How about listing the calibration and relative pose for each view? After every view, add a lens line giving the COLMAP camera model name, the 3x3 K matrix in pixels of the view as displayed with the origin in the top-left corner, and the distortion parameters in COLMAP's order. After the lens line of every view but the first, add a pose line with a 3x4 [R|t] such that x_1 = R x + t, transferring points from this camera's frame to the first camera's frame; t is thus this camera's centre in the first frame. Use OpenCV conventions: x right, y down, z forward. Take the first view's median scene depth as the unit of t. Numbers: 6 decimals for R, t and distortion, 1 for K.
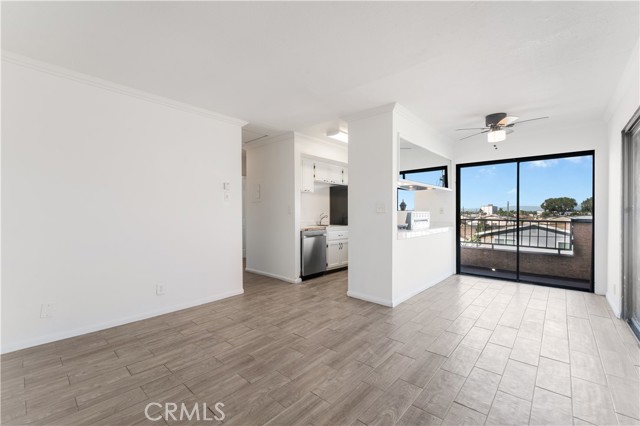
lens RADIAL K [[268.9, 0, 316.7], [0, 268.9, 215.9], [0, 0, 1]] dist [-0.001444, -0.000794]
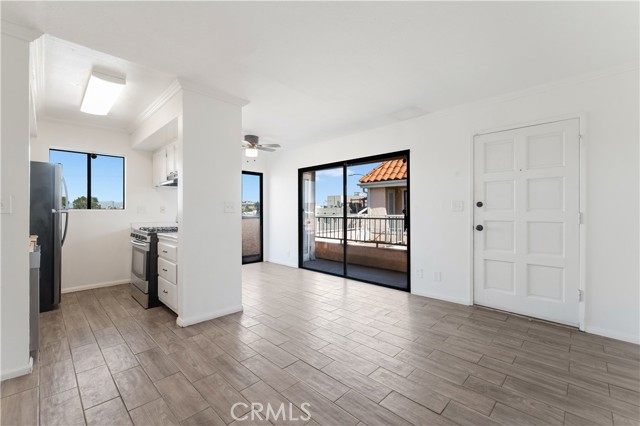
lens RADIAL K [[268.9, 0, 322.4], [0, 268.9, 211.1], [0, 0, 1]] dist [-0.001444, -0.000794]
pose [[0.030012, -0.001014, 0.999549, -0.474127], [0.011672, 0.999932, 0.000663, -0.009480], [-0.999481, 0.011647, 0.030021, 0.474276]]
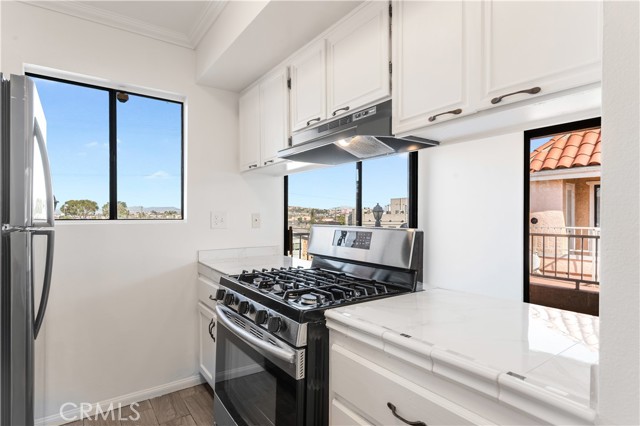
lens RADIAL K [[334.2, 0, 319.6], [0, 334.2, 220.4], [0, 0, 1]] dist [-0.005250, 0.002084]
pose [[0.199452, -0.007978, 0.979875, -0.024656], [0.009664, 0.999934, 0.006175, -0.023865], [-0.979860, 0.008238, 0.199516, 0.881287]]
